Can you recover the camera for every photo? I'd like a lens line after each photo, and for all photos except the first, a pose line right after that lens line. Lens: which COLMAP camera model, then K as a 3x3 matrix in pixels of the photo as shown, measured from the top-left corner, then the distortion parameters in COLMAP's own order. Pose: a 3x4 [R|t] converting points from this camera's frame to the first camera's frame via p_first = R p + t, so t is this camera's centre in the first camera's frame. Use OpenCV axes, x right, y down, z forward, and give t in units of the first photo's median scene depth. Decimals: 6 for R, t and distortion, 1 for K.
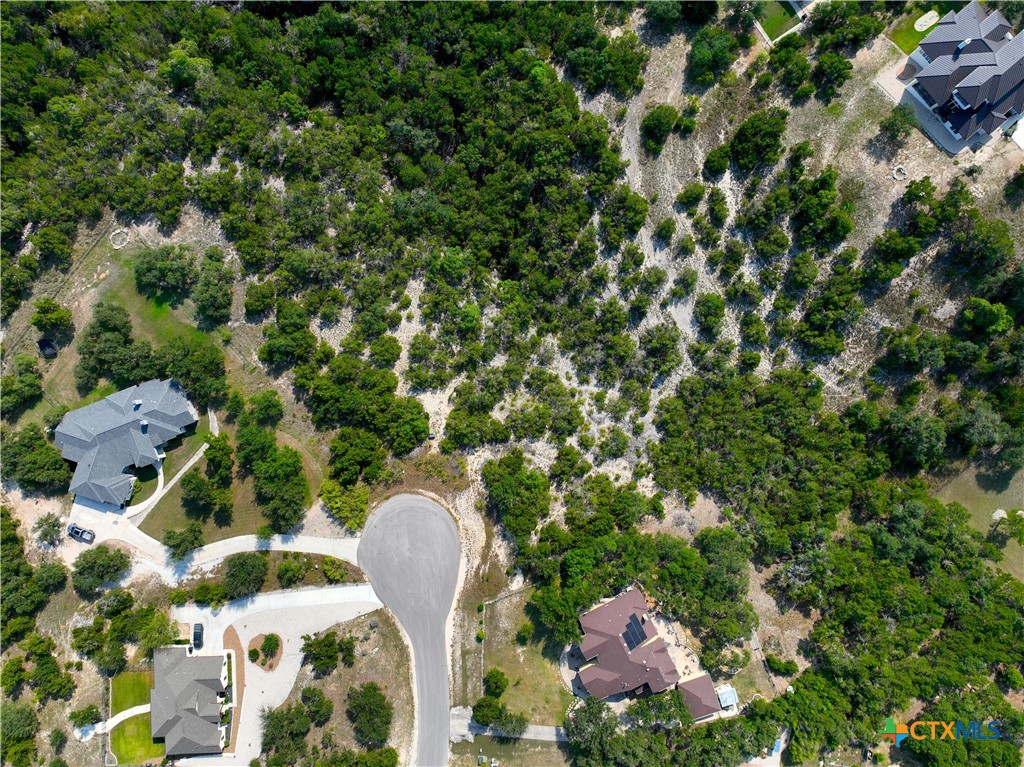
lens RADIAL K [[720.5, 0, 510.1], [0, 720.5, 384.3], [0, 0, 1]] dist [-0.004023, 0.023933]
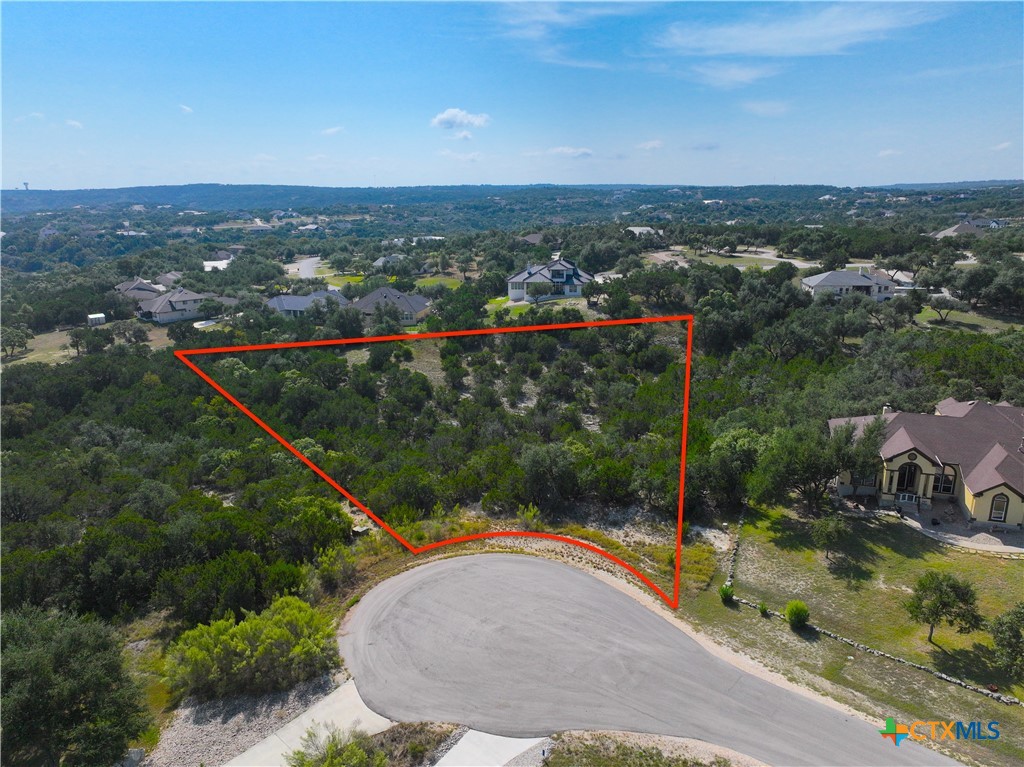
lens RADIAL K [[720.5, 0, 510.1], [0, 720.5, 384.3], [0, 0, 1]] dist [-0.004023, 0.023933]
pose [[0.713908, -0.188526, 0.674384, -0.352926], [0.700113, 0.173808, -0.692556, 0.468871], [0.013352, 0.966565, 0.256072, 0.789080]]
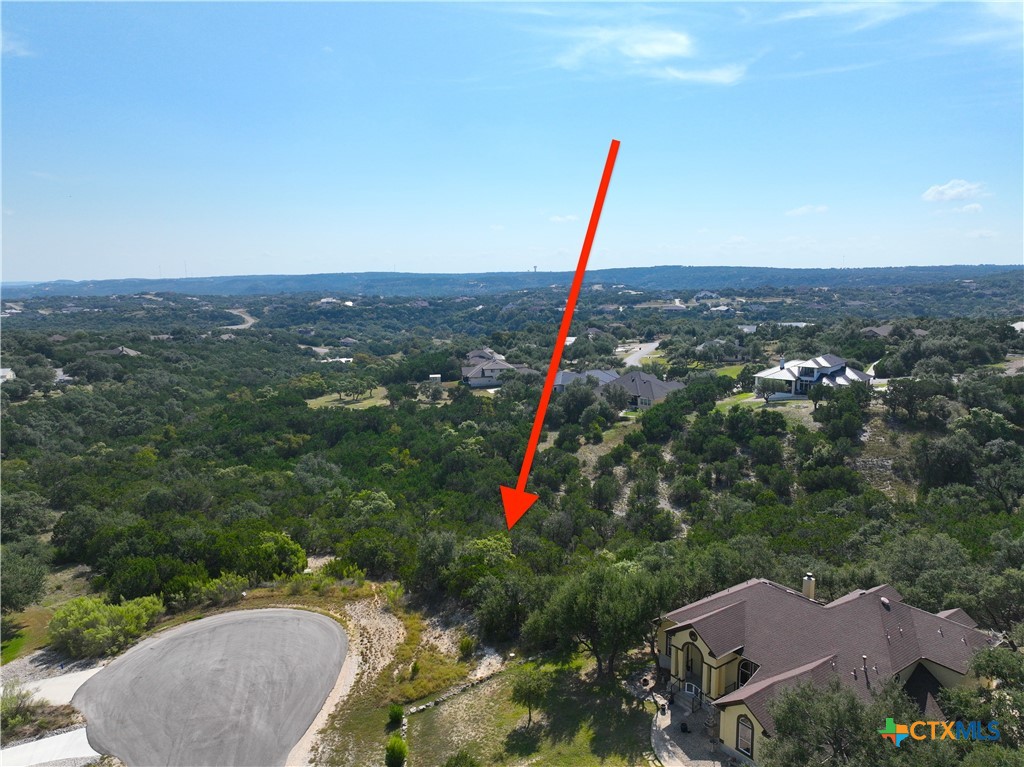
lens RADIAL K [[720.5, 0, 510.1], [0, 720.5, 384.3], [0, 0, 1]] dist [-0.004023, 0.023933]
pose [[0.987751, -0.031176, 0.152893, -0.033743], [0.155785, 0.141127, -0.977658, 0.640247], [0.008902, 0.989501, 0.144255, 0.780556]]
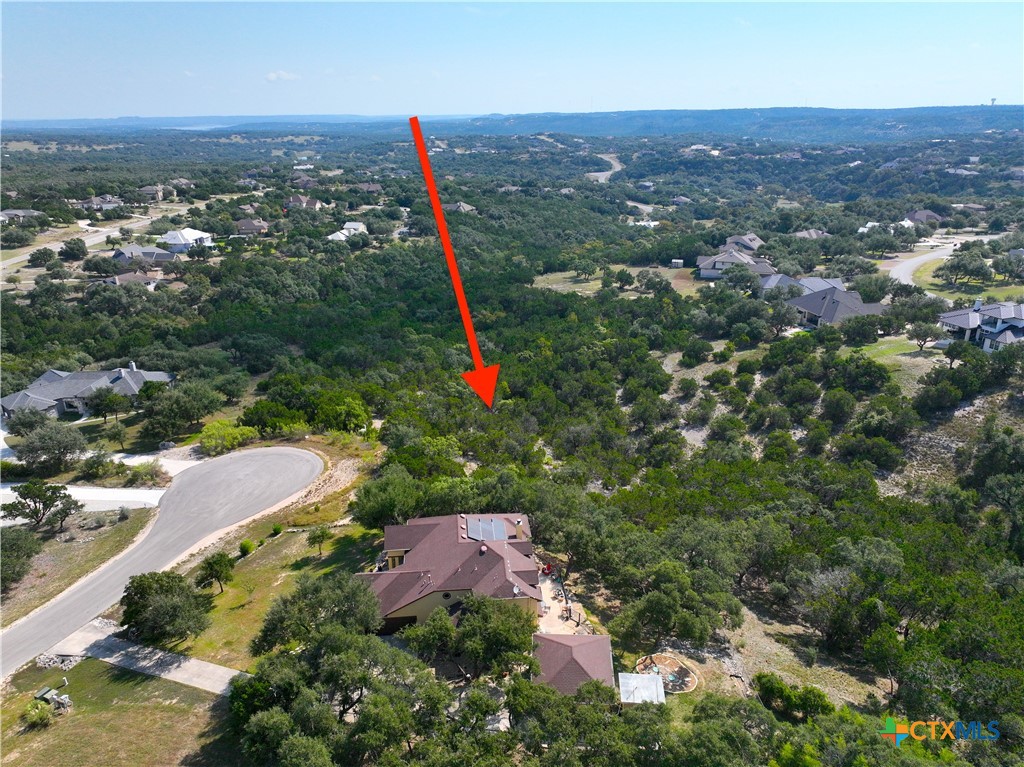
lens RADIAL K [[720.5, 0, 510.1], [0, 720.5, 384.3], [0, 0, 1]] dist [-0.004023, 0.023933]
pose [[0.929179, 0.125646, -0.347621, 0.338171], [-0.369607, 0.326622, -0.869890, 0.722881], [0.004243, 0.936766, 0.349930, 0.665917]]
